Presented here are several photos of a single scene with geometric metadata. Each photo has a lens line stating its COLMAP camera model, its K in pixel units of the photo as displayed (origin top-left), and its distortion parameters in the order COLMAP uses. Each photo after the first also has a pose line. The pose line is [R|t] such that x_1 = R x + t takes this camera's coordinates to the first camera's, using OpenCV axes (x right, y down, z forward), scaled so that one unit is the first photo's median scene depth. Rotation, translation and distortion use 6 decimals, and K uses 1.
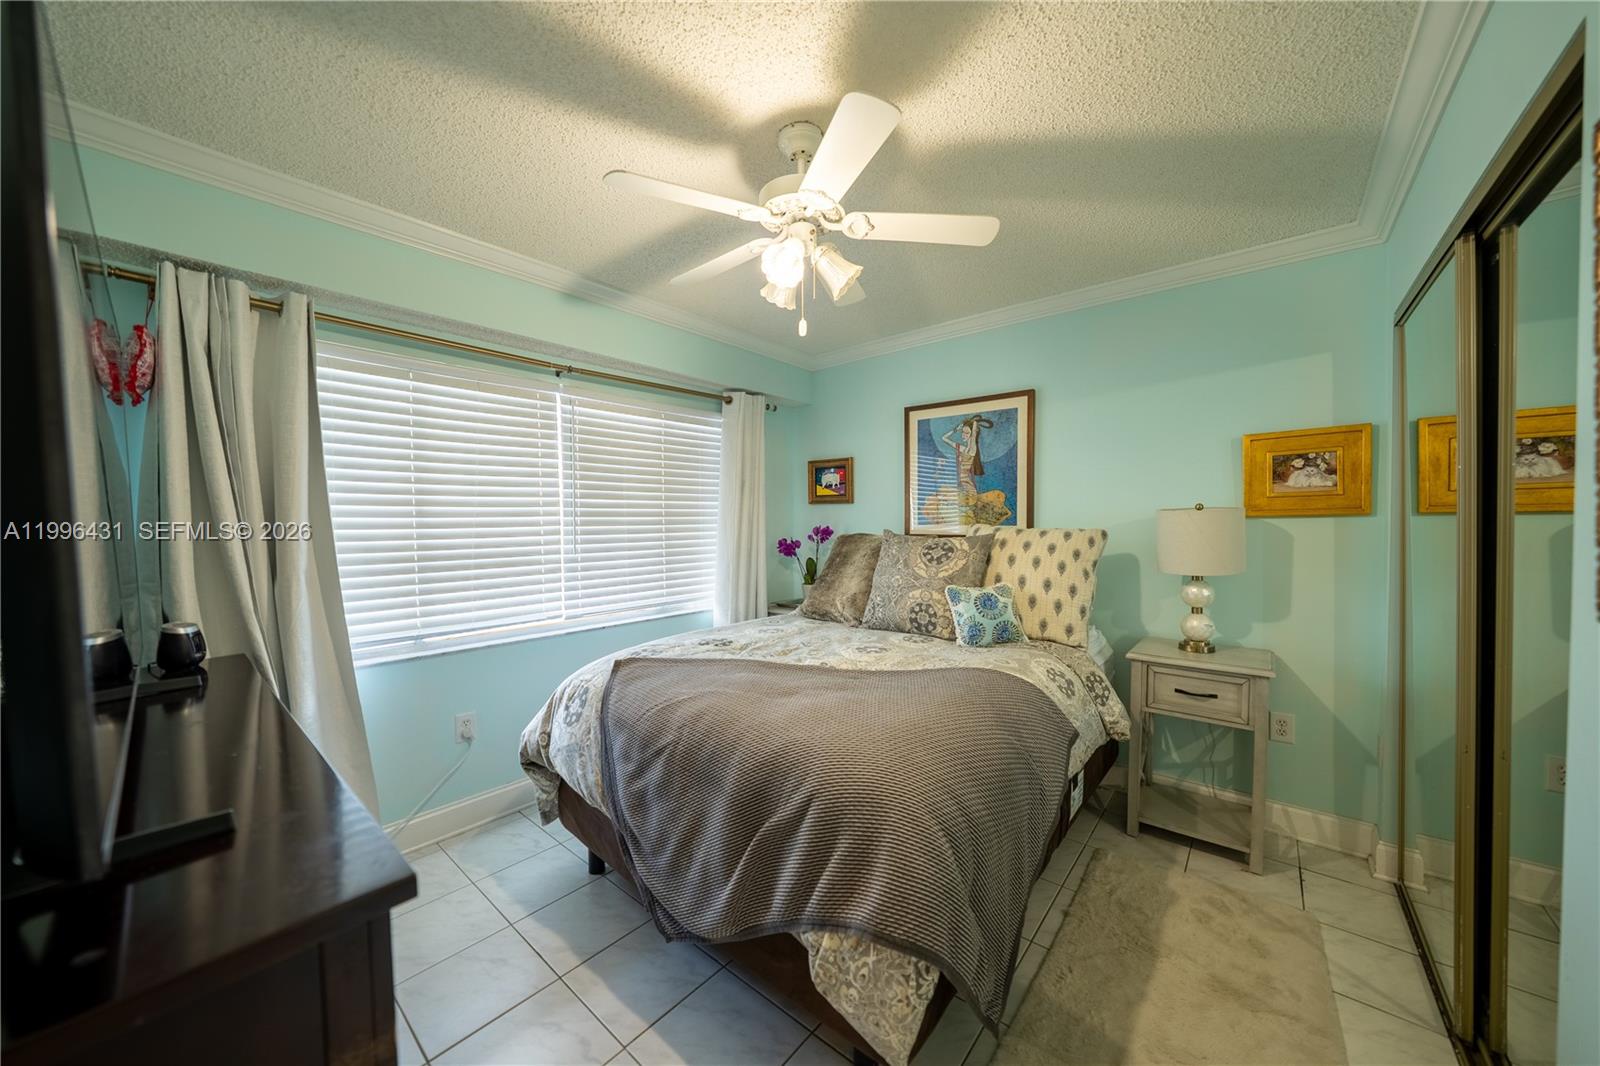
lens RADIAL K [[553.9, 0, 801.9], [0, 553.9, 537.7], [0, 0, 1]] dist [-0.031545, 0.007149]
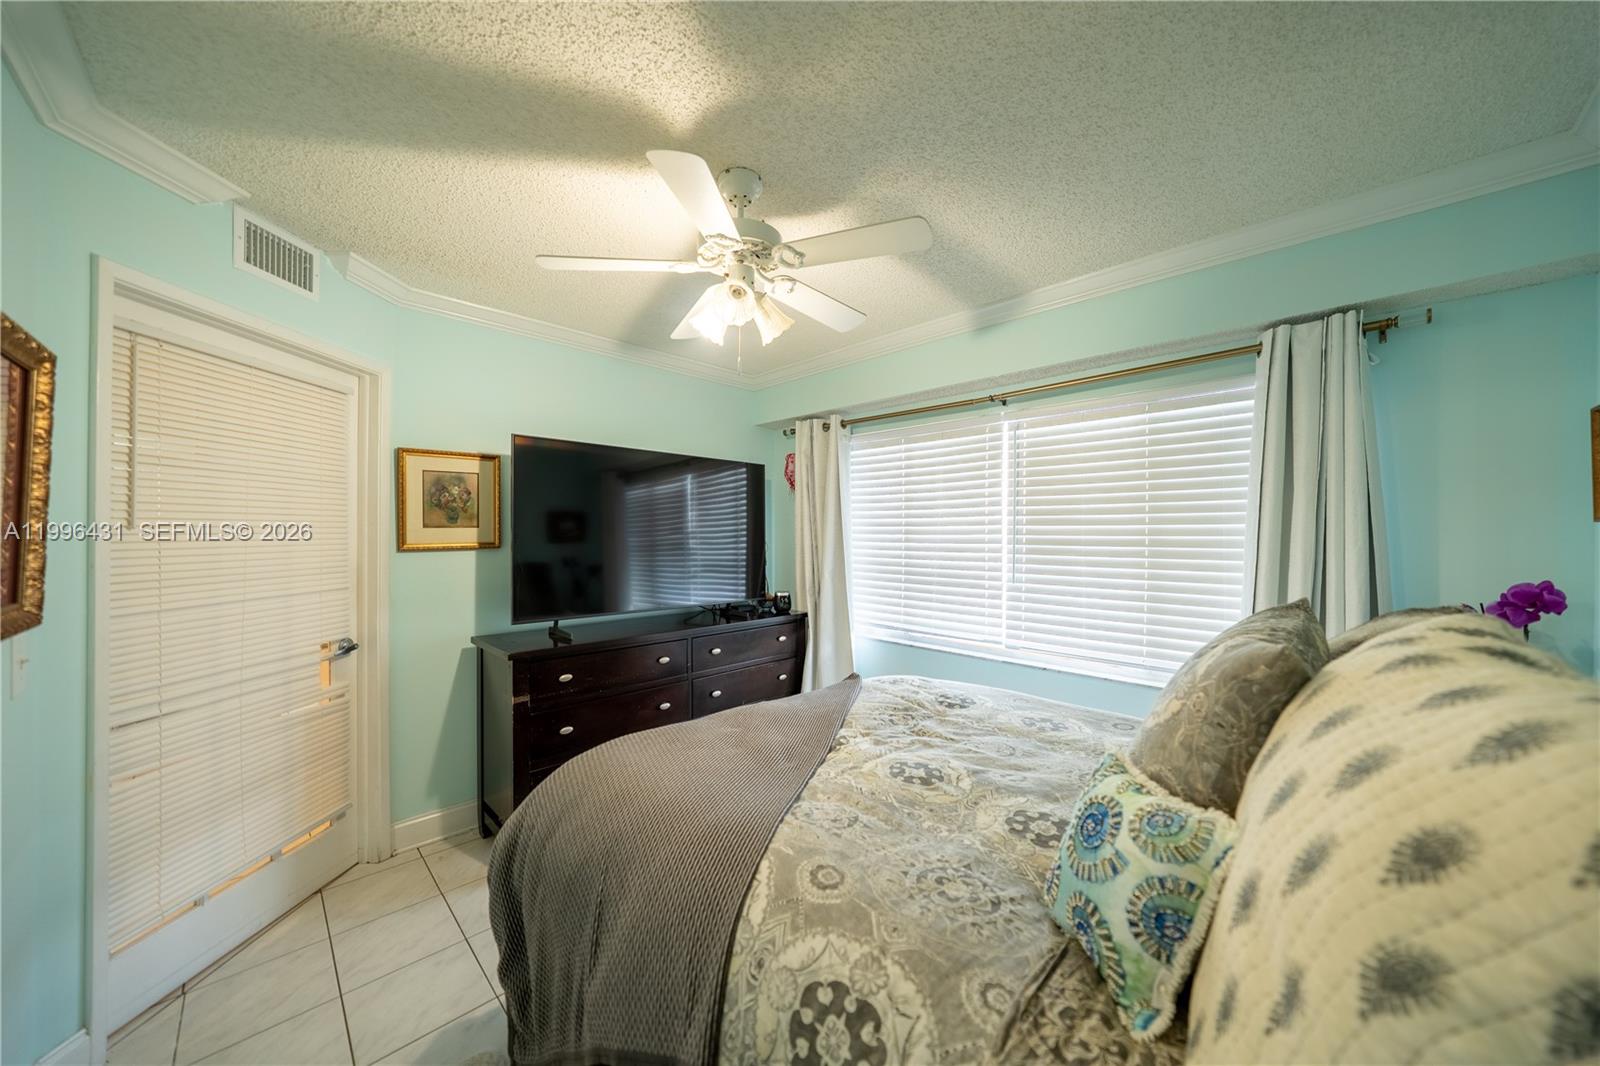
lens RADIAL K [[553.9, 0, 801.9], [0, 553.9, 537.7], [0, 0, 1]] dist [-0.031545, 0.007149]
pose [[-0.083771, 0.012855, -0.996402, 0.599285], [-0.039879, 0.999072, 0.016242, -0.052320], [0.995687, 0.041096, -0.083180, 0.728495]]
